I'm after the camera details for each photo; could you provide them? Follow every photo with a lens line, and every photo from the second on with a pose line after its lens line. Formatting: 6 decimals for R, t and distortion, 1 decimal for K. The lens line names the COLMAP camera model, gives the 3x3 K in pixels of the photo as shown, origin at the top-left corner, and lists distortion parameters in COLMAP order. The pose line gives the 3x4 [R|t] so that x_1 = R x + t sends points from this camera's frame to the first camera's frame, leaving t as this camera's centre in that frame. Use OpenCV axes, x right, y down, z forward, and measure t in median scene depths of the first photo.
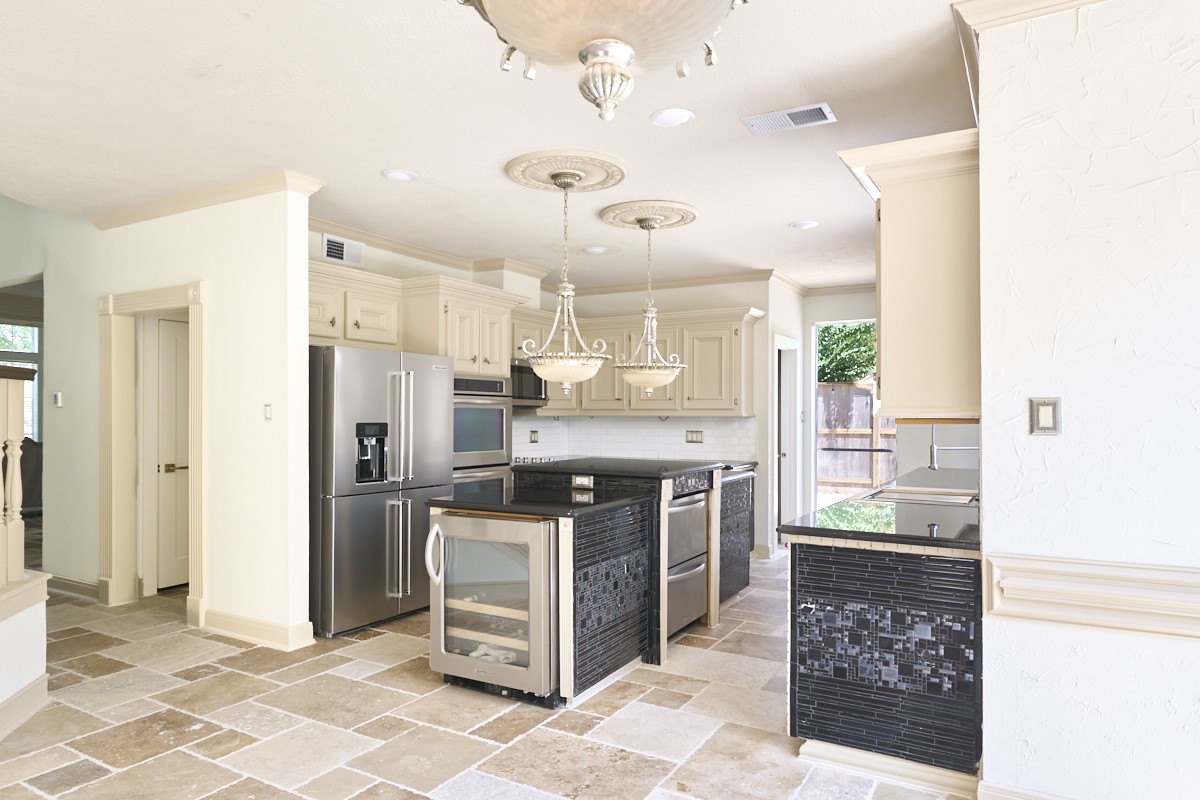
lens RADIAL K [[755.1, 0, 600.1], [0, 755.1, 416.9], [0, 0, 1]] dist [0.002887, 0.000793]
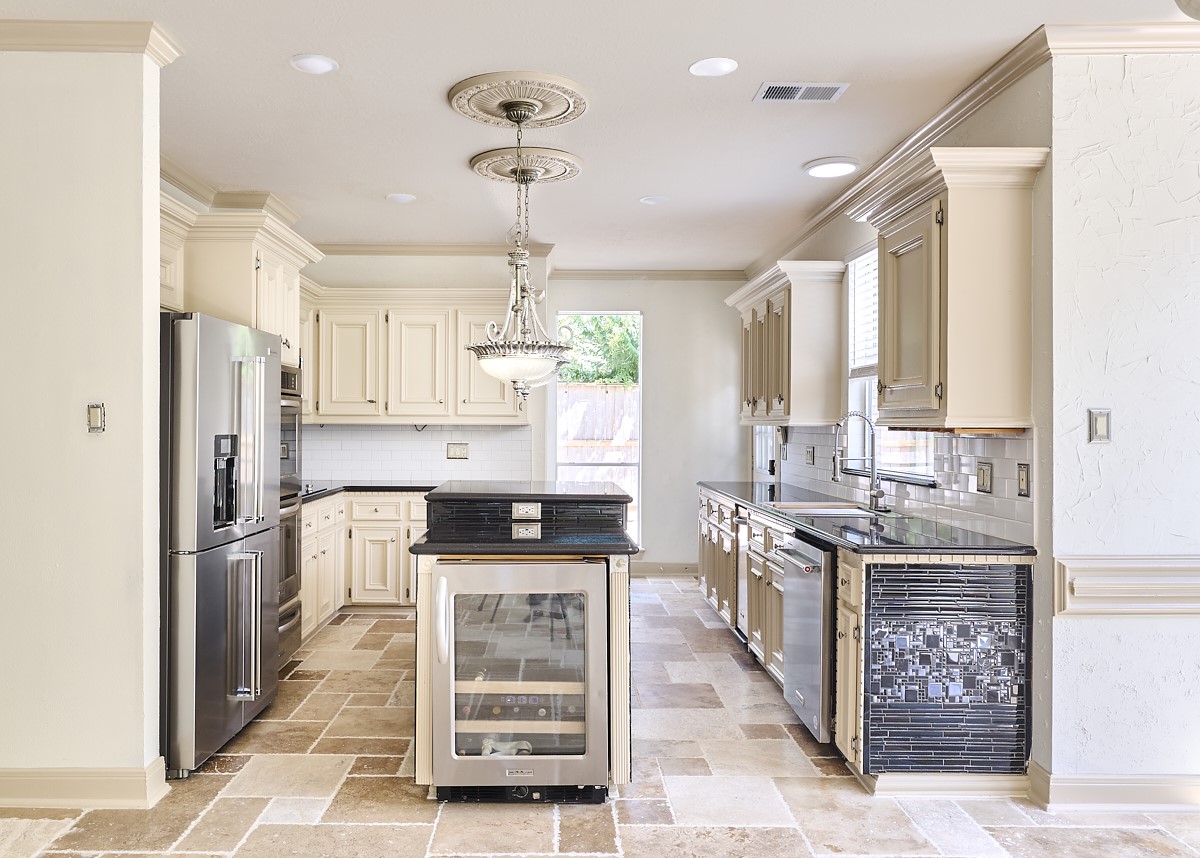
lens RADIAL K [[989.6, 0, 600.0], [0, 989.6, 429.0], [0, 0, 1]] dist [0.006667, -0.002265]
pose [[0.845131, -0.001367, 0.534558, -0.668032], [-0.000772, 0.999993, 0.003777, -0.001077], [-0.534559, -0.003605, 0.845123, 0.158149]]
